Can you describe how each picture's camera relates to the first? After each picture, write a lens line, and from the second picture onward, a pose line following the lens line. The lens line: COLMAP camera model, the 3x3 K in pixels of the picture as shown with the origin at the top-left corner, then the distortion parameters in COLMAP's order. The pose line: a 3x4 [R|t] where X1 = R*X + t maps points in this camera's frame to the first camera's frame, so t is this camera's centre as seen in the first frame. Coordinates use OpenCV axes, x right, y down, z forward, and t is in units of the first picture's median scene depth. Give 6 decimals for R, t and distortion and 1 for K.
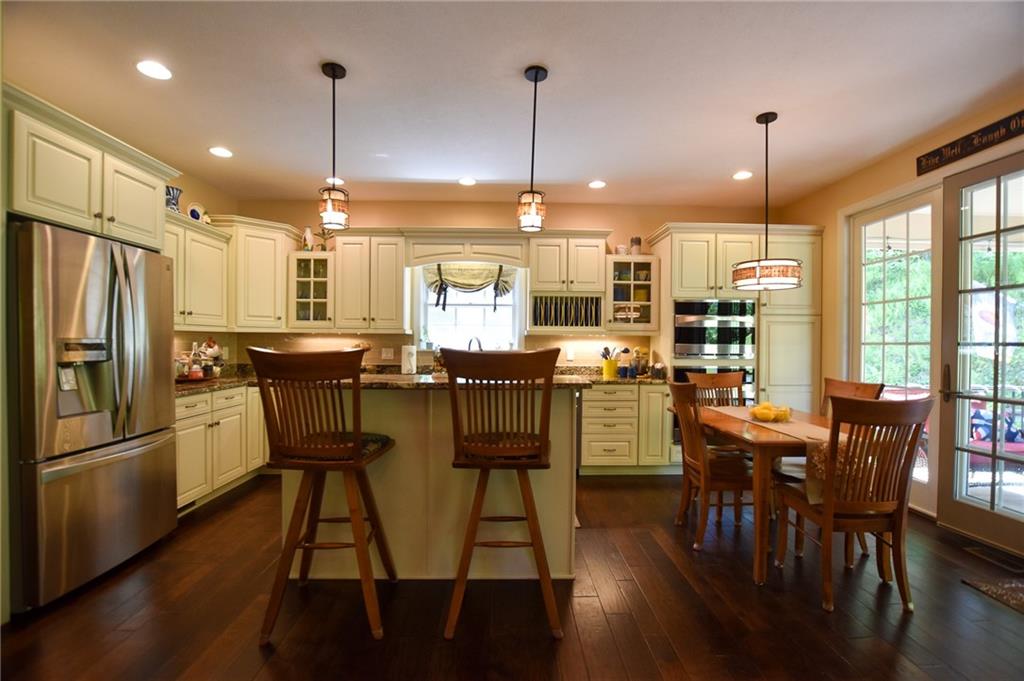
lens RADIAL K [[458.4, 0, 512.0], [0, 458.4, 340.5], [0, 0, 1]] dist [-0.017868, -0.000096]
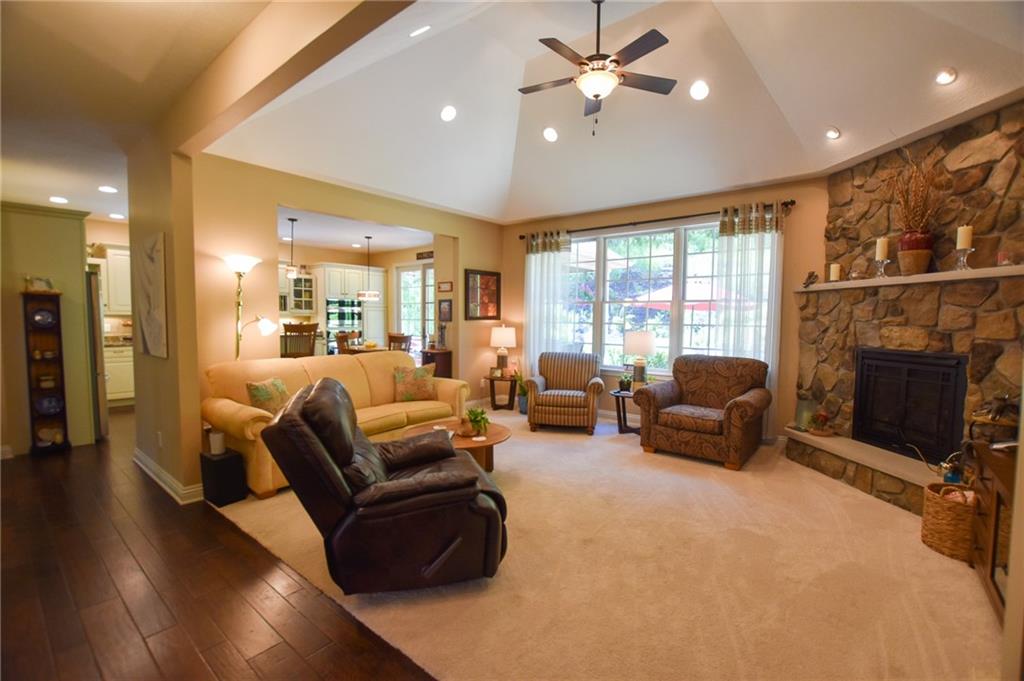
lens RADIAL K [[458.4, 0, 512.0], [0, 458.4, 340.5], [0, 0, 1]] dist [-0.017868, -0.000096]
pose [[0.655824, -0.040526, 0.753826, -0.633706], [-0.003293, 0.998395, 0.056539, -0.019215], [-0.754907, -0.039562, 0.654638, -0.962232]]
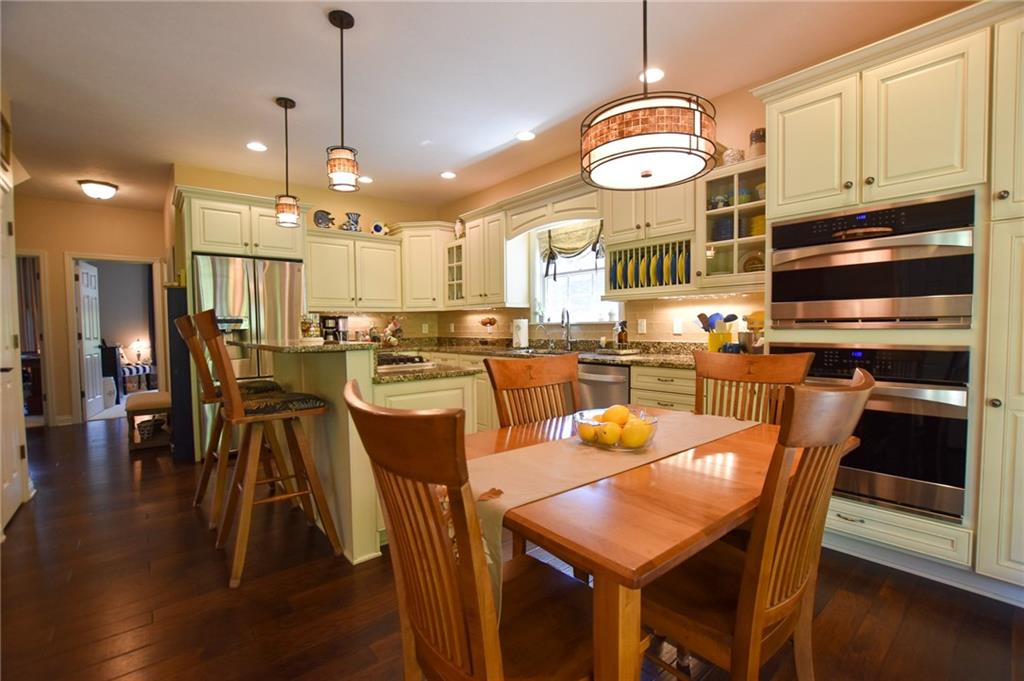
lens RADIAL K [[458.4, 0, 512.0], [0, 458.4, 340.5], [0, 0, 1]] dist [-0.017868, -0.000096]
pose [[0.618642, 0.010712, -0.785600, 0.560915], [0.019600, 0.999385, 0.029062, 0.028905], [0.785429, -0.033377, 0.618051, 0.376773]]
